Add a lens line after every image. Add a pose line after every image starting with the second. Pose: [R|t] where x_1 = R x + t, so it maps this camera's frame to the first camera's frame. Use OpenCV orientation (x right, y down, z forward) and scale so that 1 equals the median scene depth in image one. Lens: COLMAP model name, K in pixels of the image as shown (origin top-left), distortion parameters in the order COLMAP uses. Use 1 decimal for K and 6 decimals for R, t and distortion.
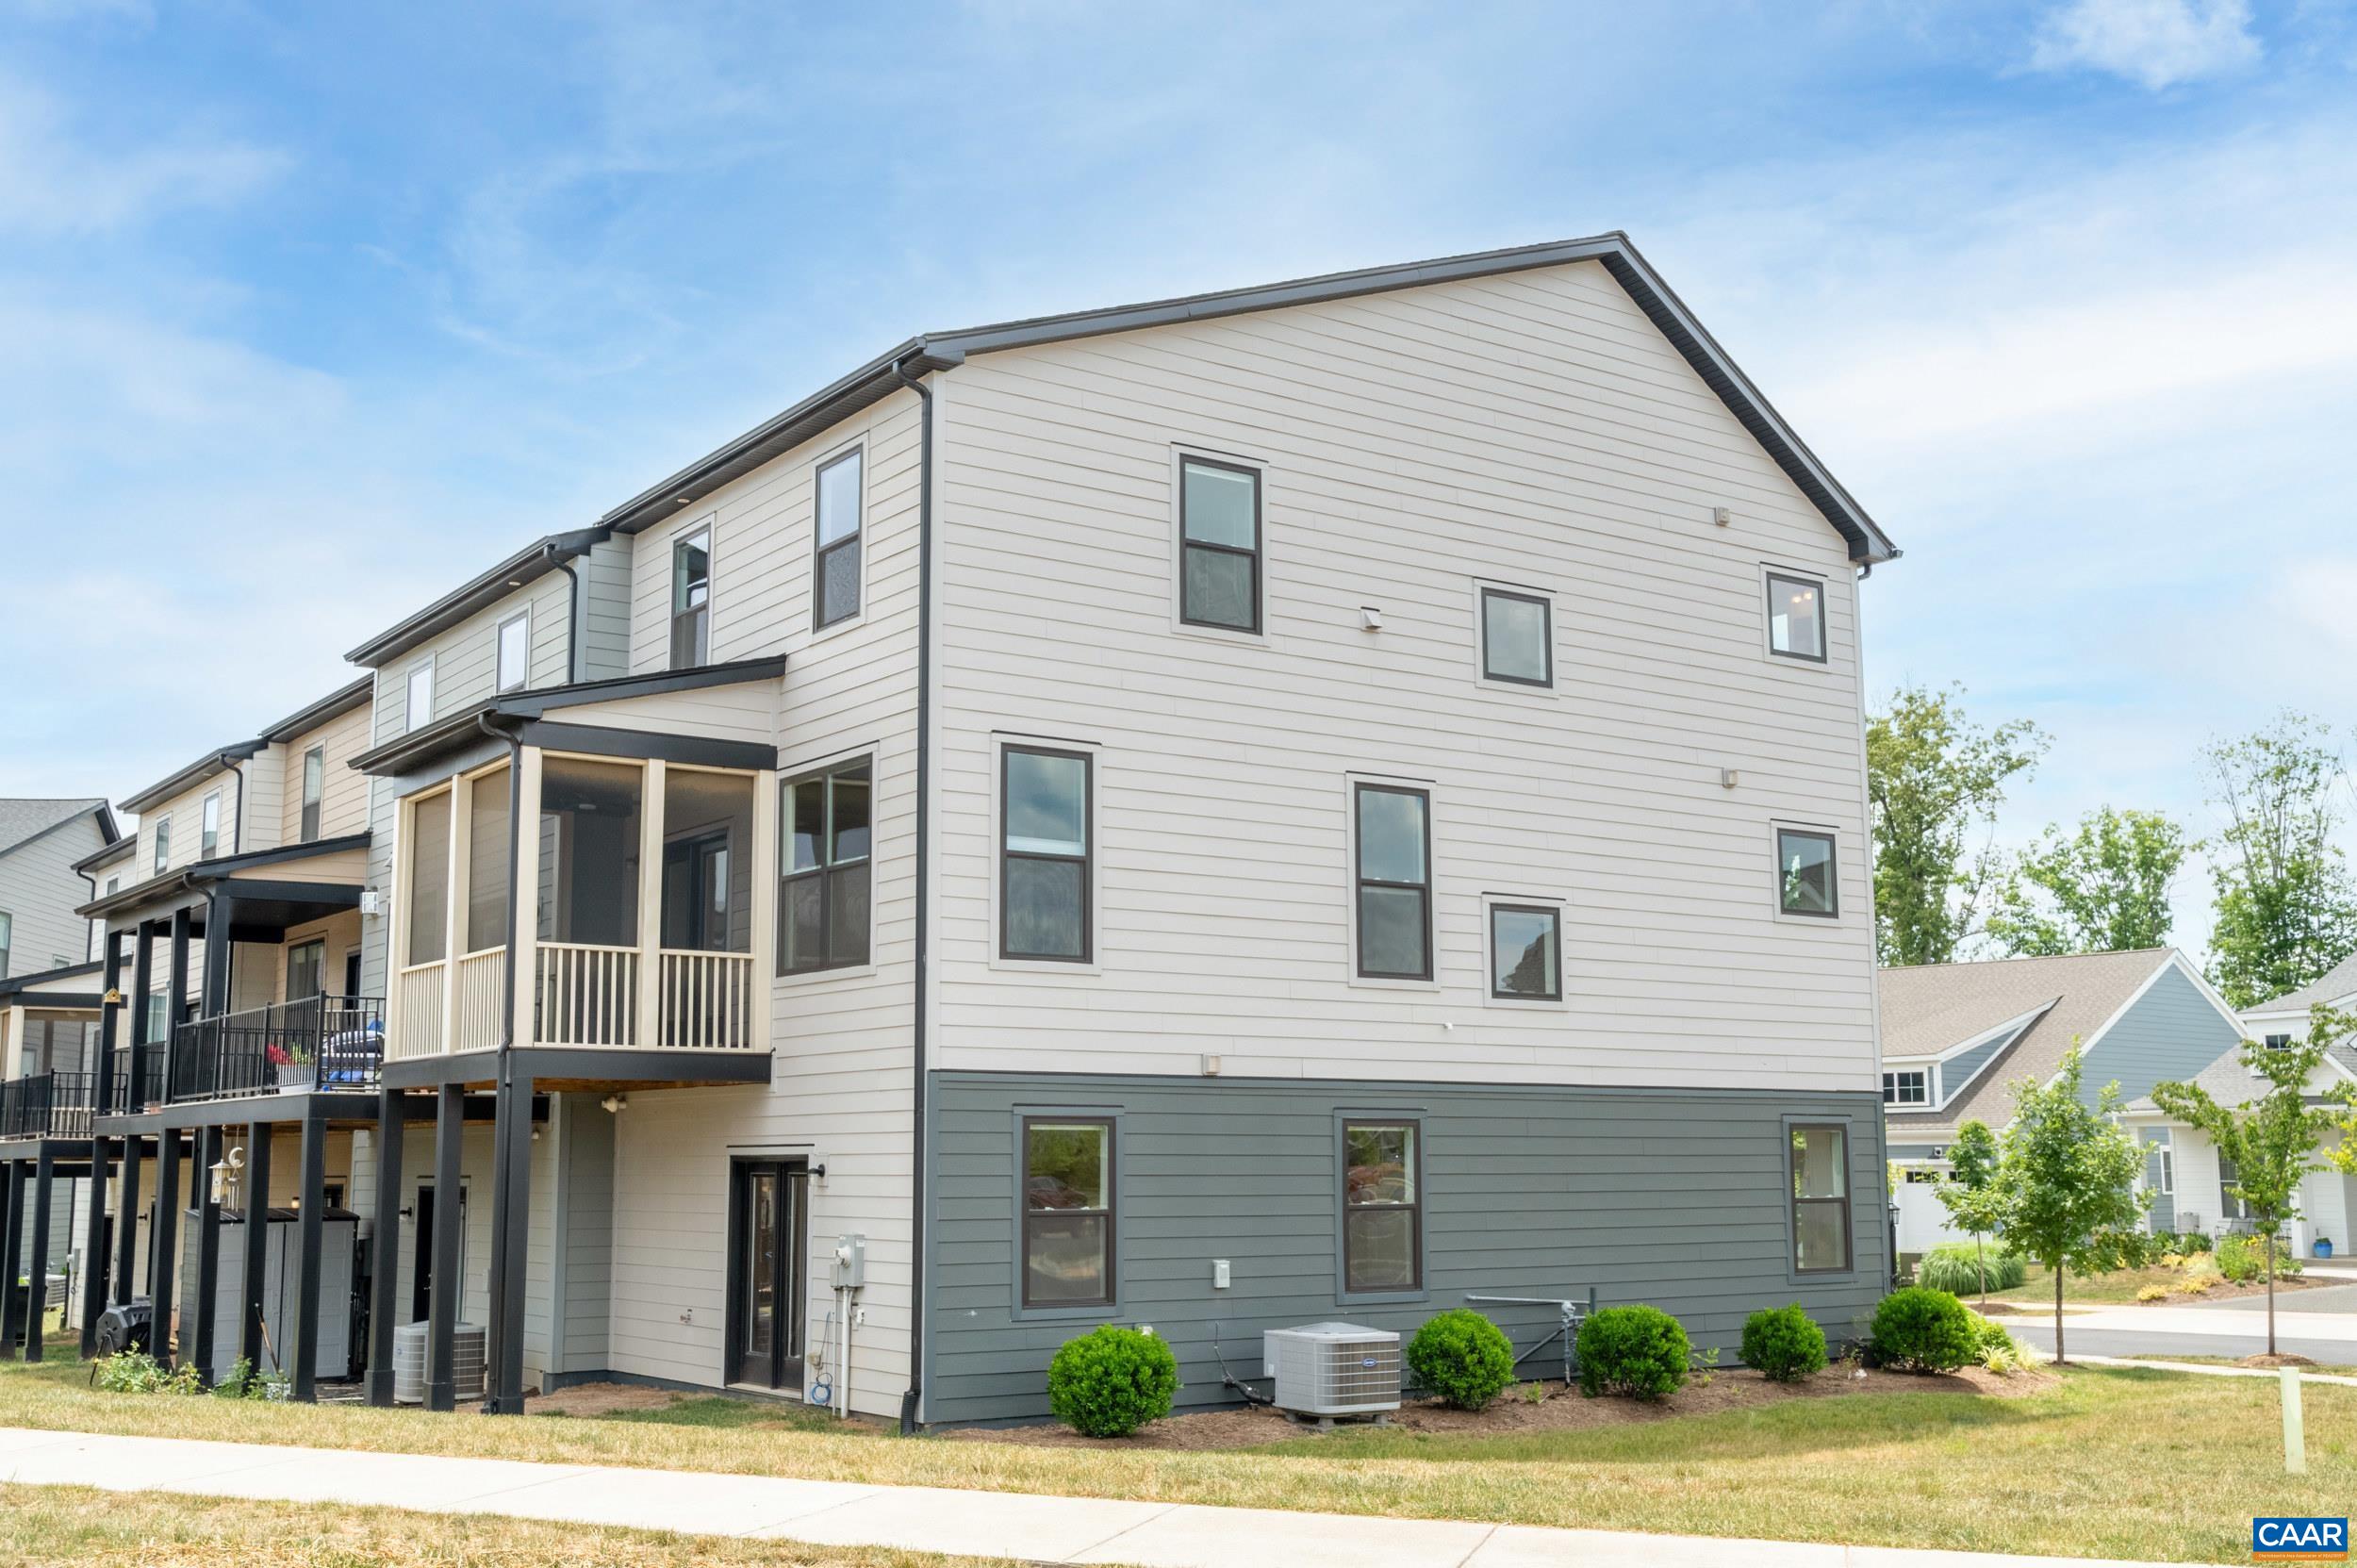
lens RADIAL K [[2393.3, 0, 1178.3], [0, 2393.3, 785.2], [0, 0, 1]] dist [0.013101, 0.000000]
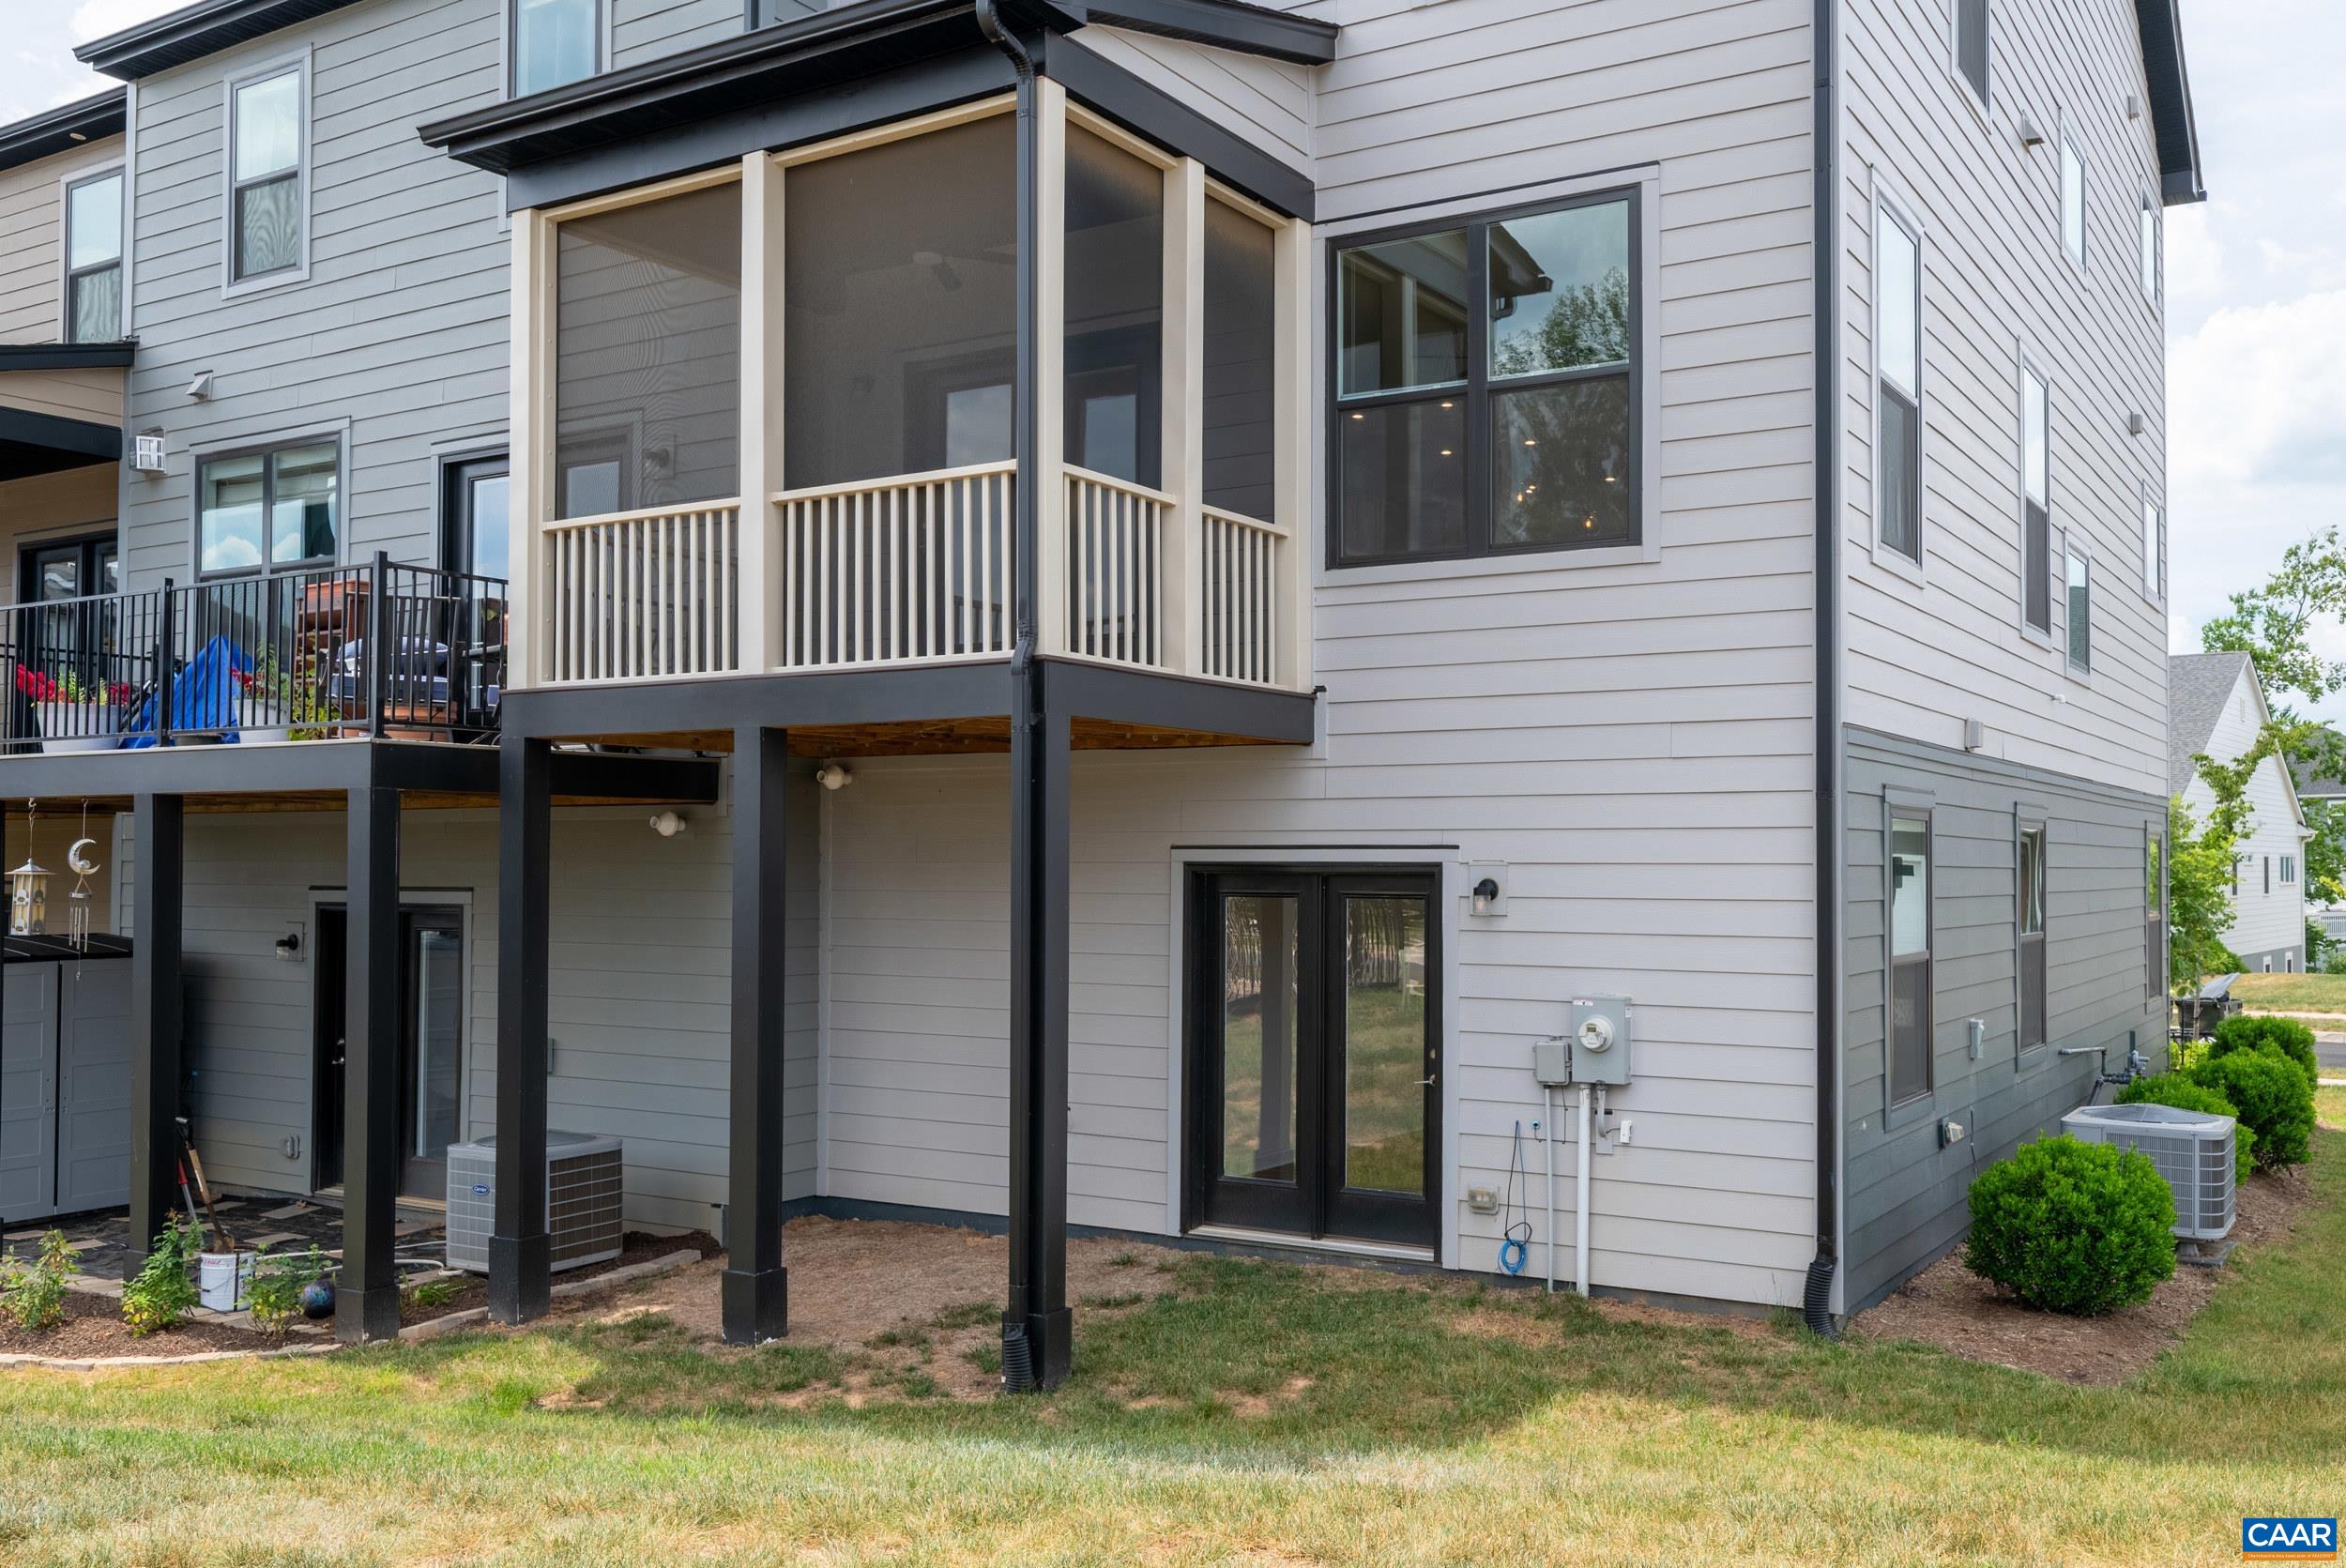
lens RADIAL K [[1930.2, 0, 1172.3], [0, 1930.2, 794.9], [0, 0, 1]] dist [-0.008129, 0.001612]
pose [[0.912433, 0.016693, 0.408885, -0.393101], [-0.067591, 0.991592, 0.110348, 0.084294], [-0.403605, -0.128322, 0.905890, 0.562438]]
